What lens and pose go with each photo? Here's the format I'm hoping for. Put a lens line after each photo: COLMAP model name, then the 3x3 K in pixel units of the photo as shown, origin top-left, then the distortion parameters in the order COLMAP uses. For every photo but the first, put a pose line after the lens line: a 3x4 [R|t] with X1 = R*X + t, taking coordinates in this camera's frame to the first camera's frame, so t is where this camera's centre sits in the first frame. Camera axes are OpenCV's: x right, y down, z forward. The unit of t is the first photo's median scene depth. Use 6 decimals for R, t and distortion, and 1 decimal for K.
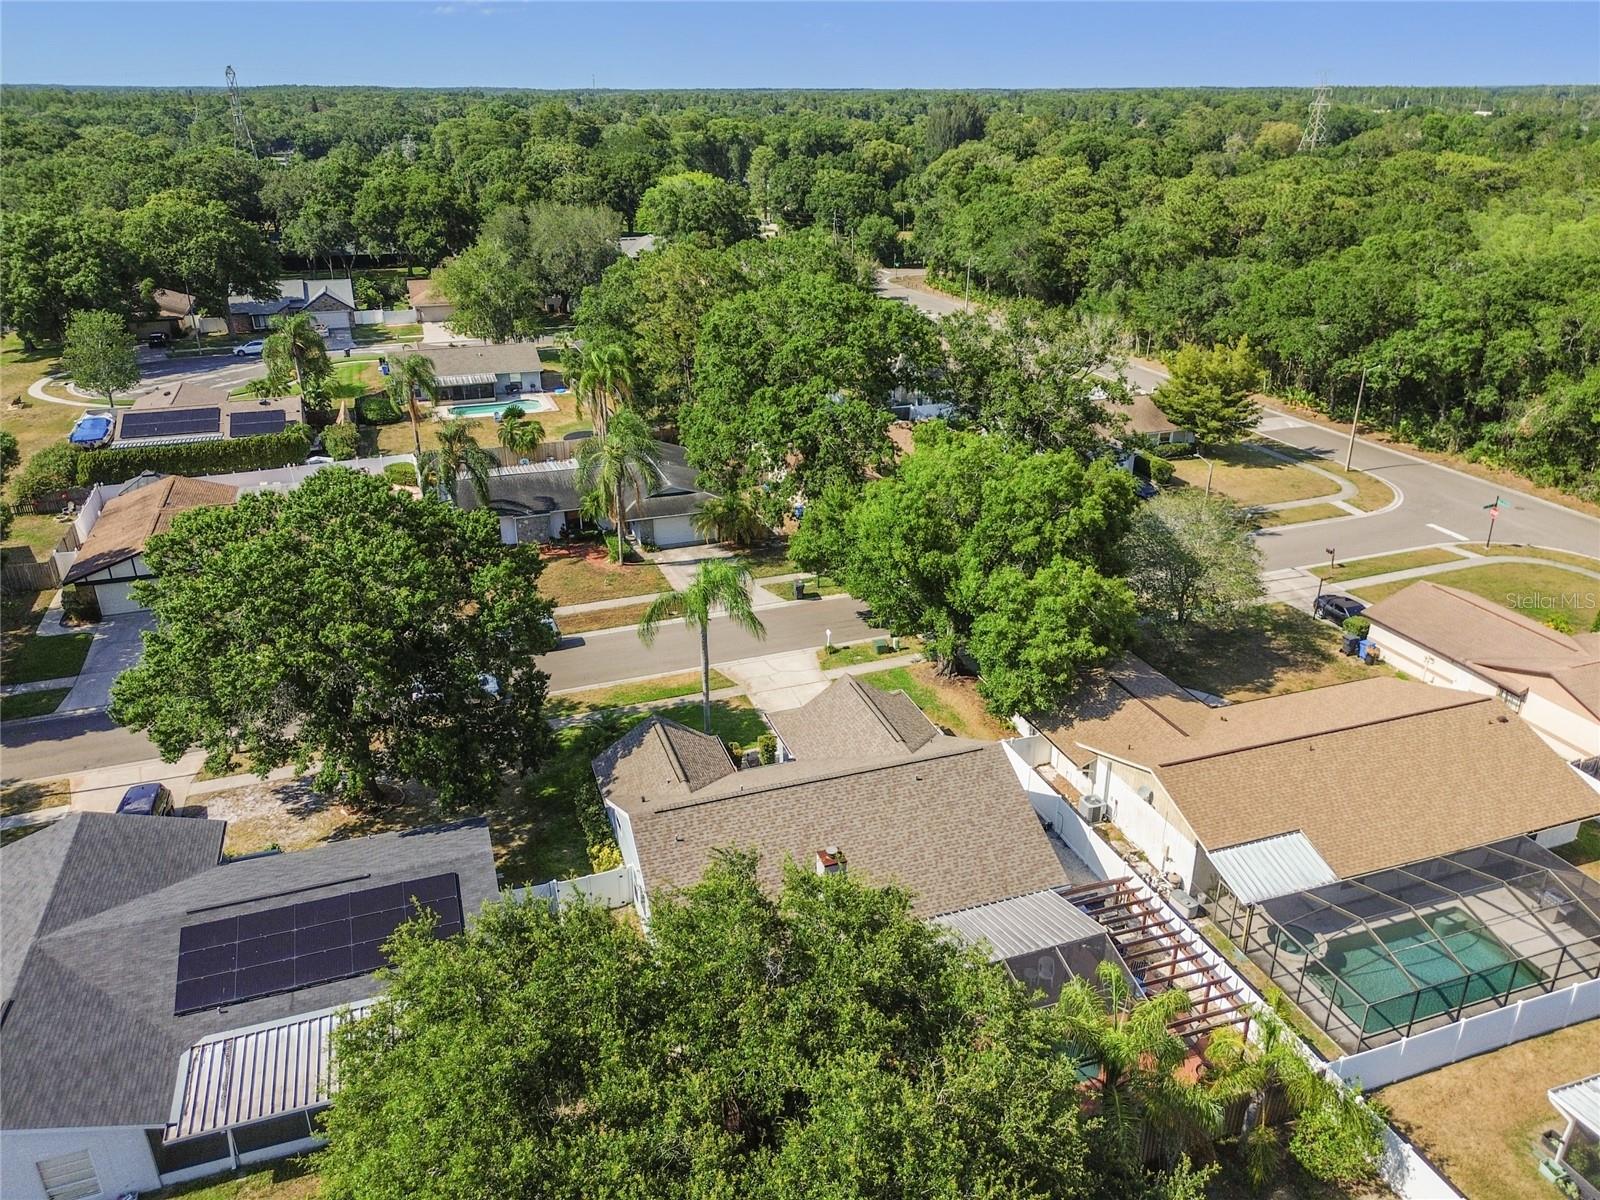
lens RADIAL K [[1136.0, 0, 805.2], [0, 1136.0, 602.1], [0, 0, 1]] dist [0.061515, -0.055780]
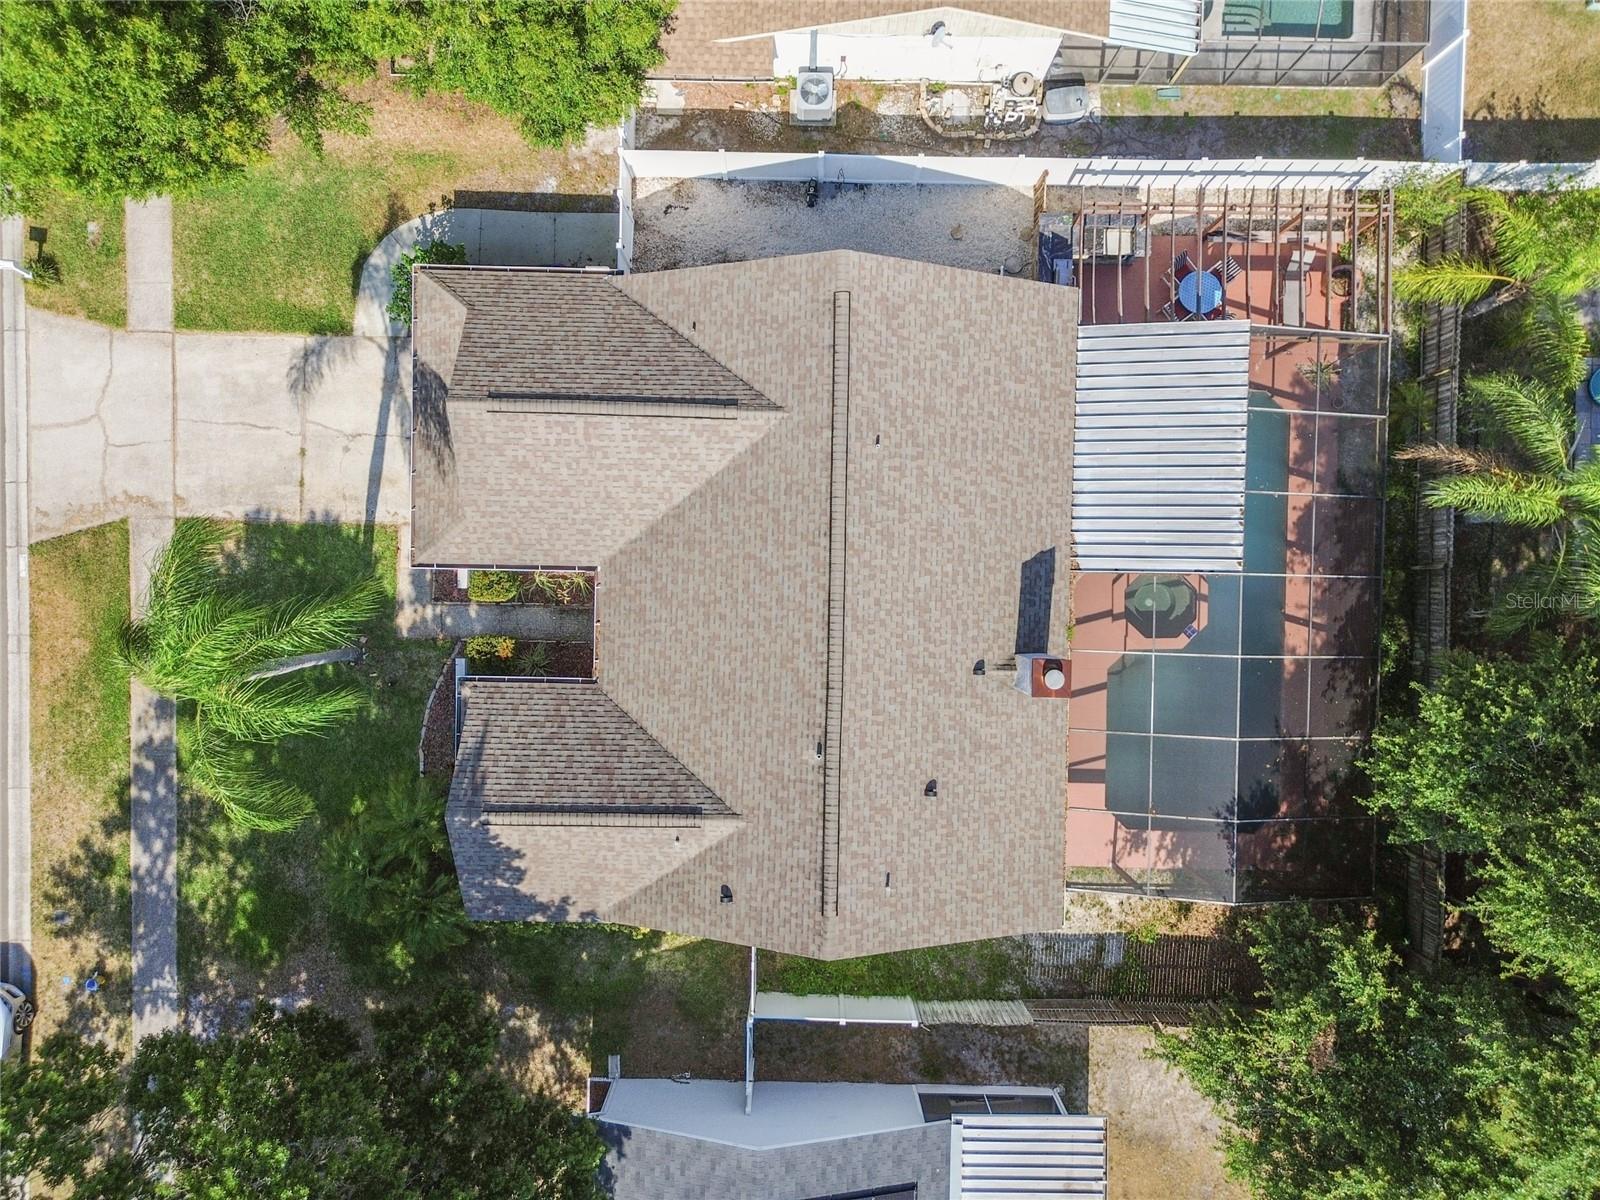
lens RADIAL K [[1136.0, 0, 805.2], [0, 1136.0, 602.1], [0, 0, 1]] dist [0.061515, -0.055780]
pose [[0.347523, -0.937661, -0.004488, 0.006575], [0.386267, 0.138797, 0.911885, -0.164404], [-0.854415, -0.318634, 0.410422, 0.356348]]
